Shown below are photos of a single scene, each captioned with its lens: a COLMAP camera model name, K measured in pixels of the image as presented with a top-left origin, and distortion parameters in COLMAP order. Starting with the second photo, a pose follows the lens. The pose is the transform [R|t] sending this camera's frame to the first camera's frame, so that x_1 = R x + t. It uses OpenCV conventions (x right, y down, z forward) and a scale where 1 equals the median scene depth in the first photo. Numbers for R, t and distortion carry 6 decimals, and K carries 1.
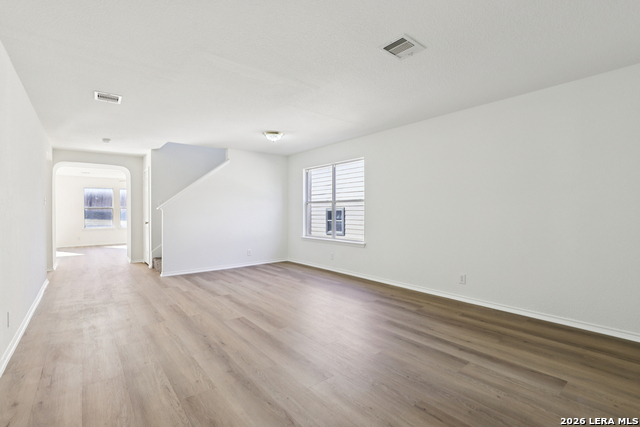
lens RADIAL K [[294.0, 0, 321.0], [0, 294.0, 211.1], [0, 0, 1]] dist [-0.016502, 0.002609]
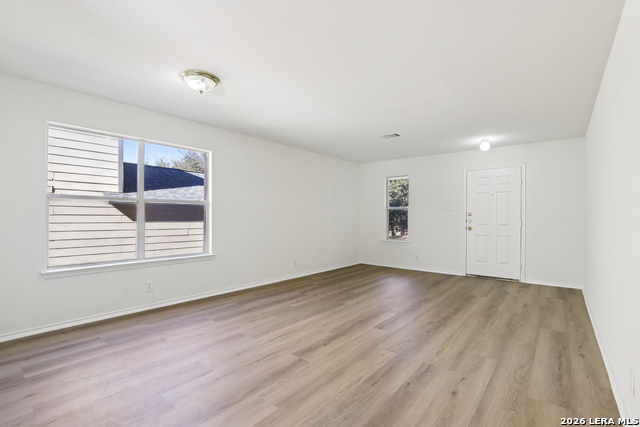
lens RADIAL K [[294.0, 0, 321.1], [0, 294.0, 217.3], [0, 0, 1]] dist [-0.016502, 0.002609]
pose [[-0.196307, 0.002227, 0.980540, -1.195183], [-0.007034, 0.999968, -0.003679, 0.004237], [-0.980517, -0.007619, -0.196285, 1.381833]]
